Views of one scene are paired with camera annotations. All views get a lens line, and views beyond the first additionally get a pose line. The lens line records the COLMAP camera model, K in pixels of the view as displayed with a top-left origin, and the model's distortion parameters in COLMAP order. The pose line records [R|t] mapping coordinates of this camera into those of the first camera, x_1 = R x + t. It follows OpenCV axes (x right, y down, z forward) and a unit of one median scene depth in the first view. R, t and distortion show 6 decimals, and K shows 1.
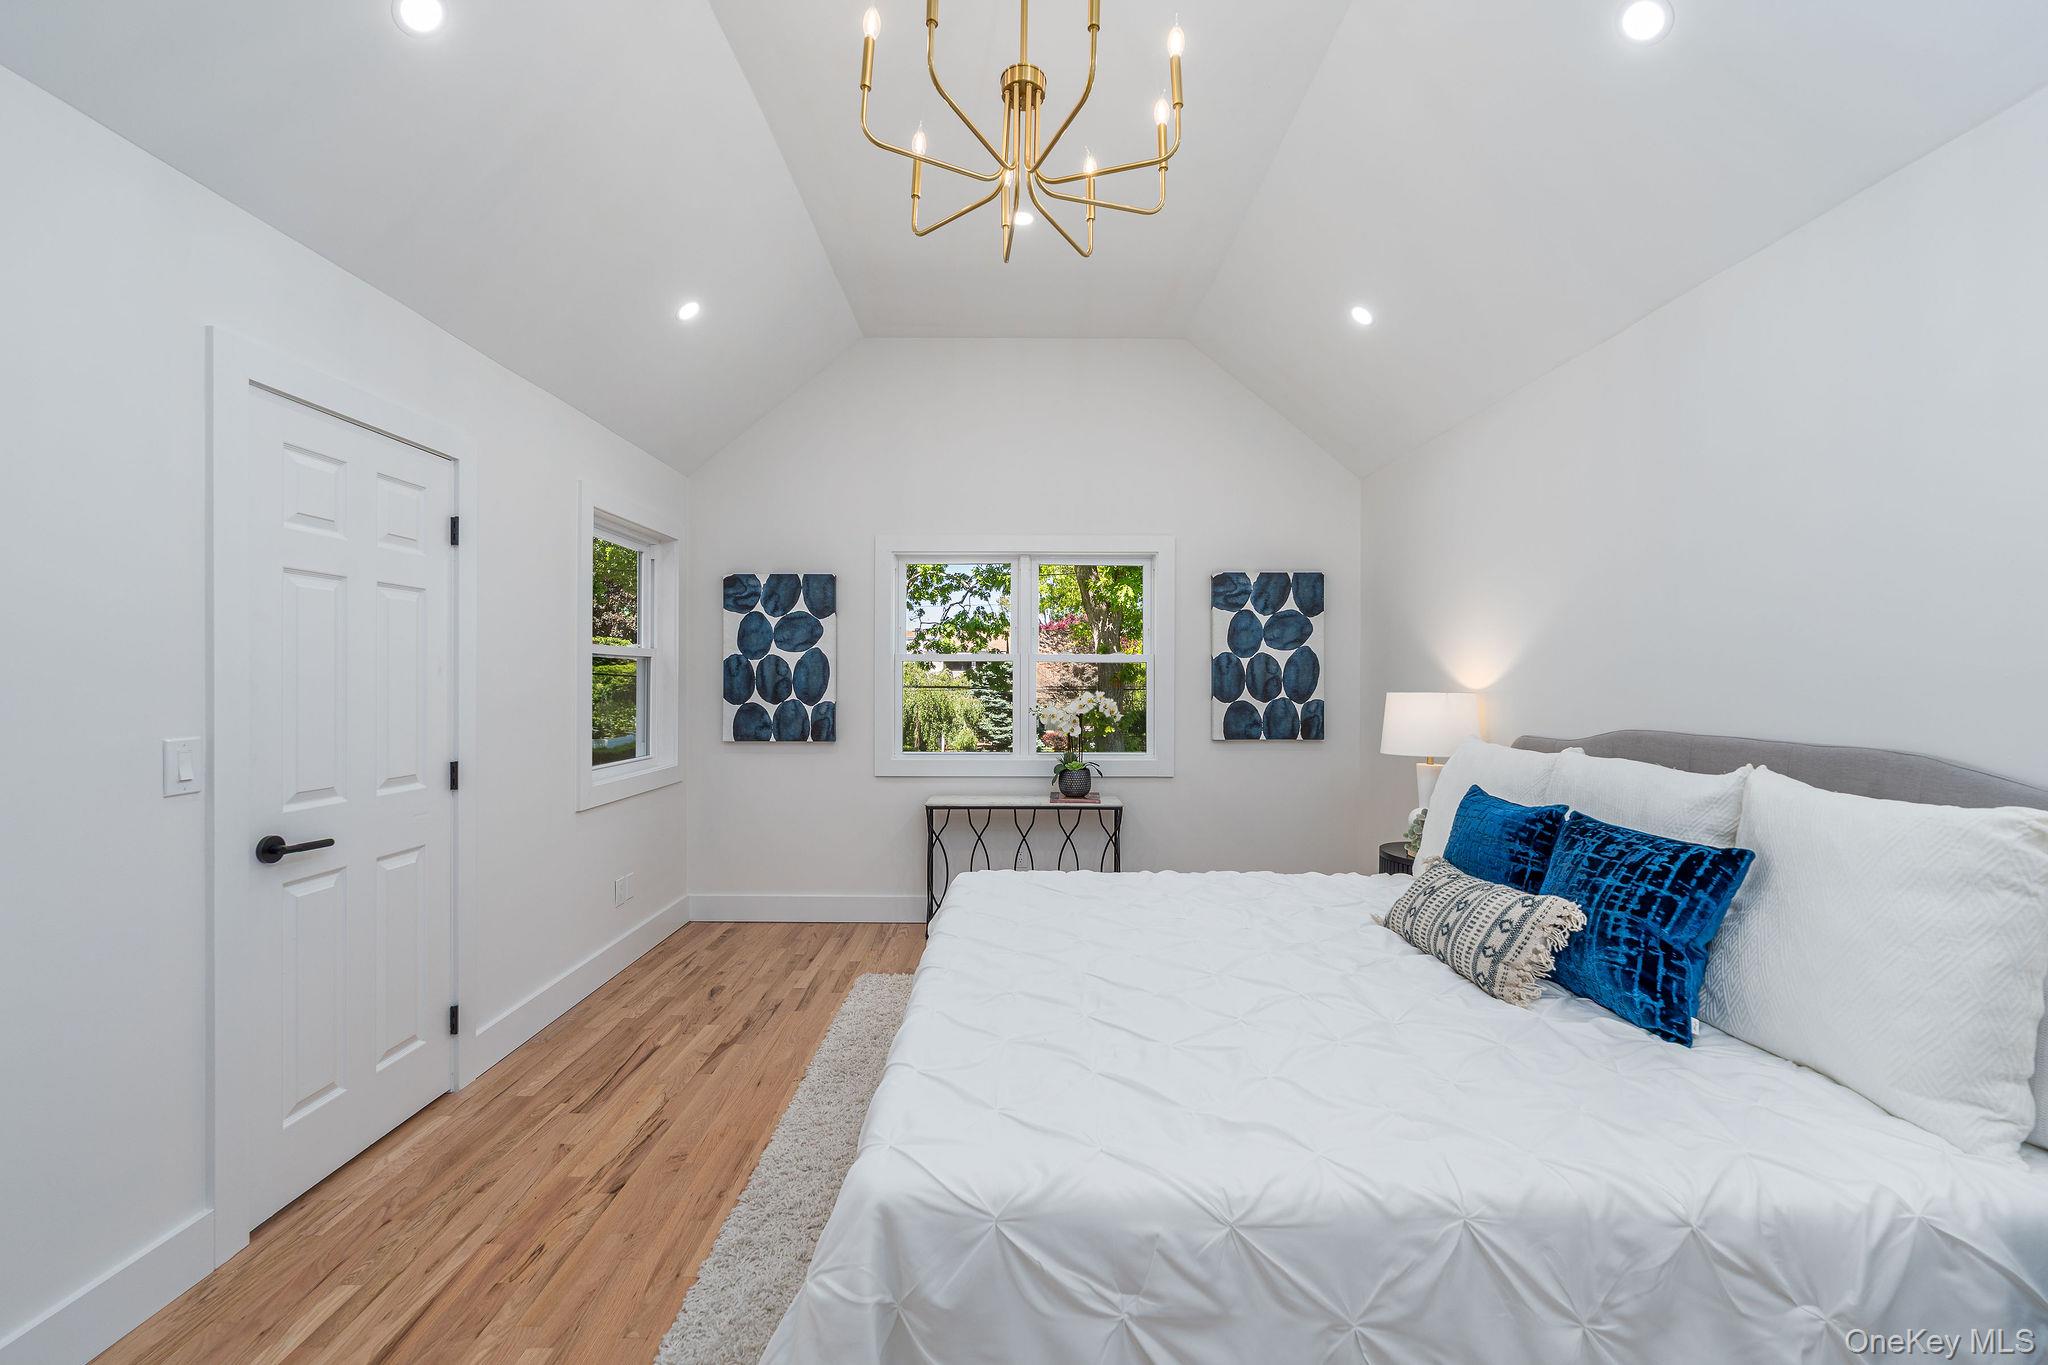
lens RADIAL K [[814.3, 0, 1024.0], [0, 814.3, 682.5], [0, 0, 1]] dist [-0.000999, -0.000415]
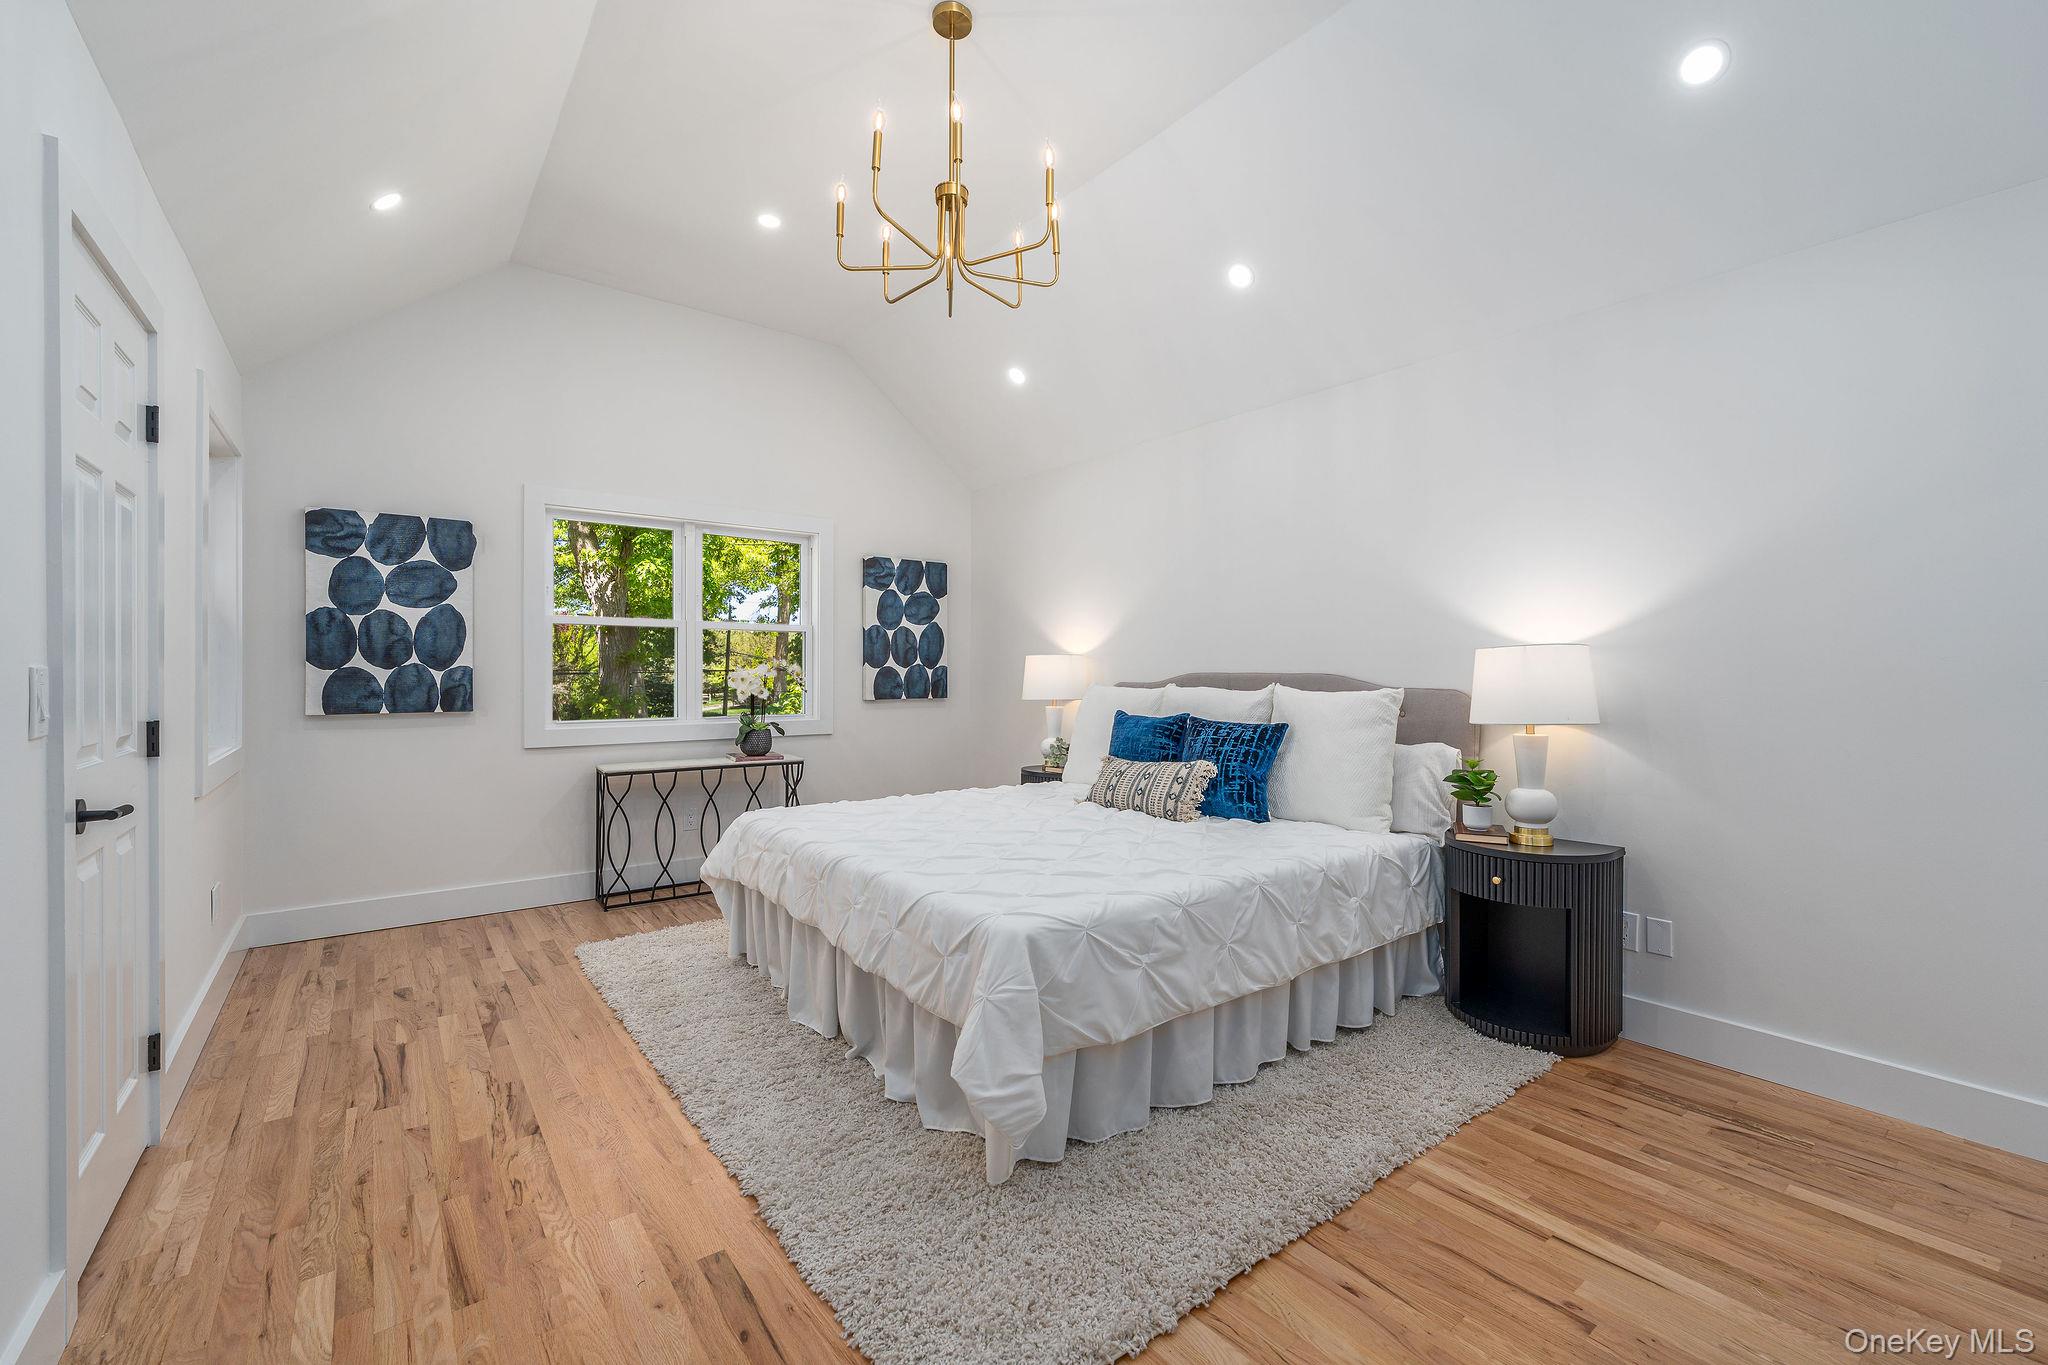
lens RADIAL K [[837.9, 0, 1020.5], [0, 837.9, 669.9], [0, 0, 1]] dist [-0.000063, -0.000200]
pose [[0.796140, 0.001402, 0.605111, -0.398652], [0.000176, 0.999997, -0.002548, 0.038633], [-0.605113, 0.002135, 0.796137, -0.106960]]
